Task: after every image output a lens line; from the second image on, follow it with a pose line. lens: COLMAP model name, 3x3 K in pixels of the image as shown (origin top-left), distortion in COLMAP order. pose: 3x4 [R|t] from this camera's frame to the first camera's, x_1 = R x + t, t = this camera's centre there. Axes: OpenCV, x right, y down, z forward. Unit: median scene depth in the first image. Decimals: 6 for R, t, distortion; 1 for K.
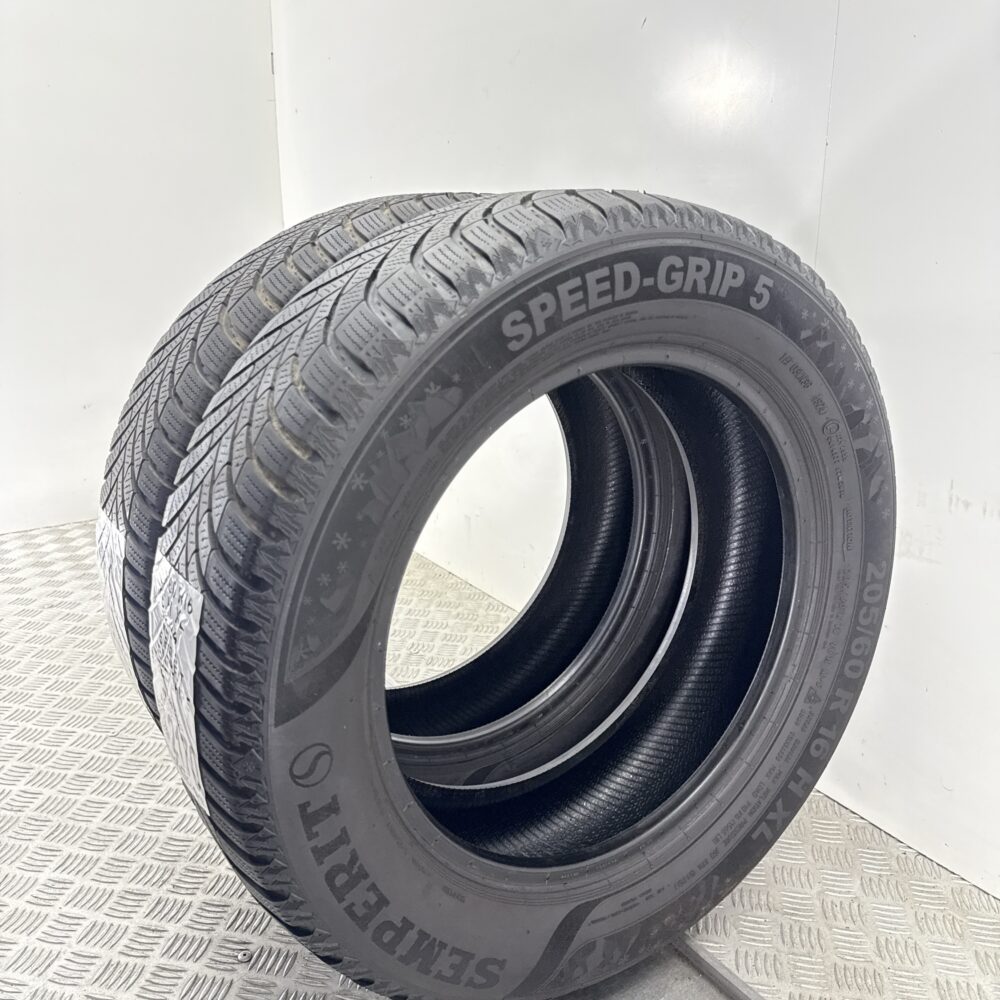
lens RADIAL K [[767.8, 0, 499.6], [0, 767.8, 487.8], [0, 0, 1]] dist [0.073454, -0.005079]
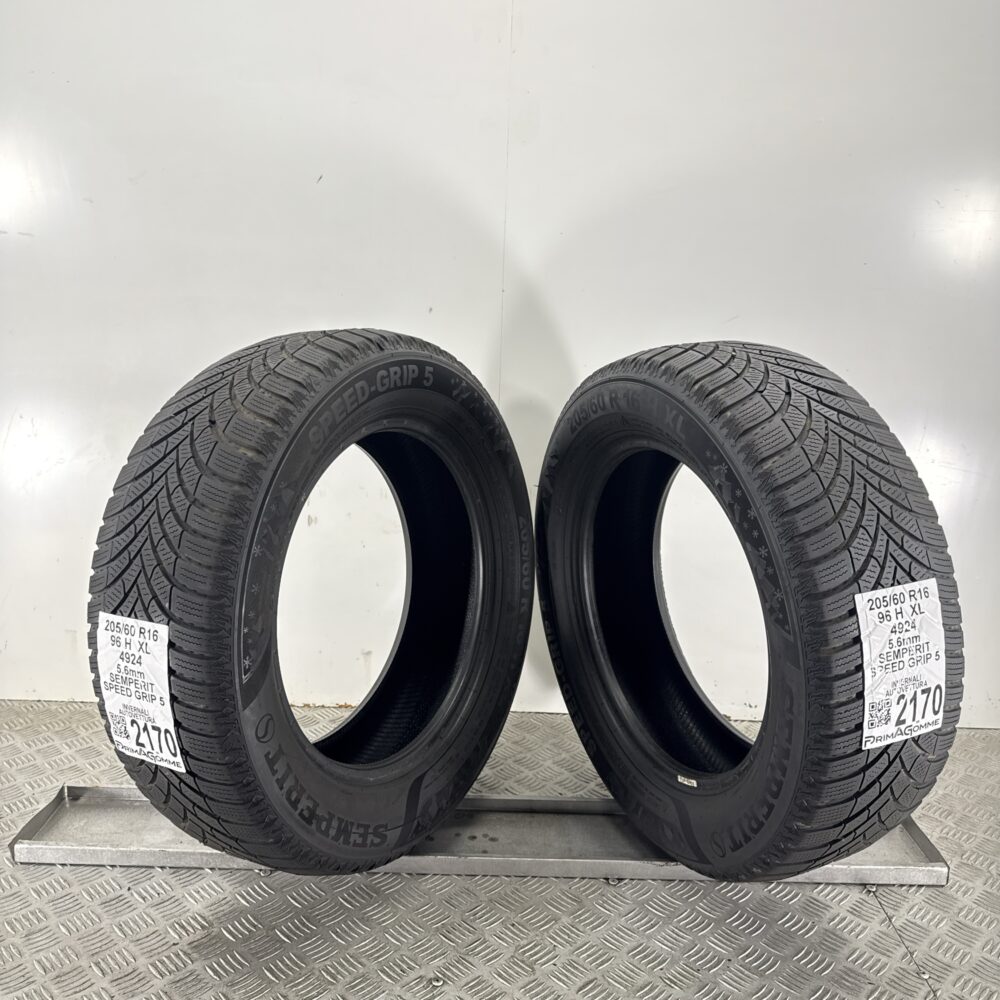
lens RADIAL K [[767.8, 0, 499.6], [0, 767.8, 487.8], [0, 0, 1]] dist [0.073454, -0.005079]
pose [[0.866146, -0.245005, 0.435619, -0.345947], [0.248544, 0.967336, 0.049874, -0.074700], [-0.433609, 0.065072, 0.898749, -0.594581]]
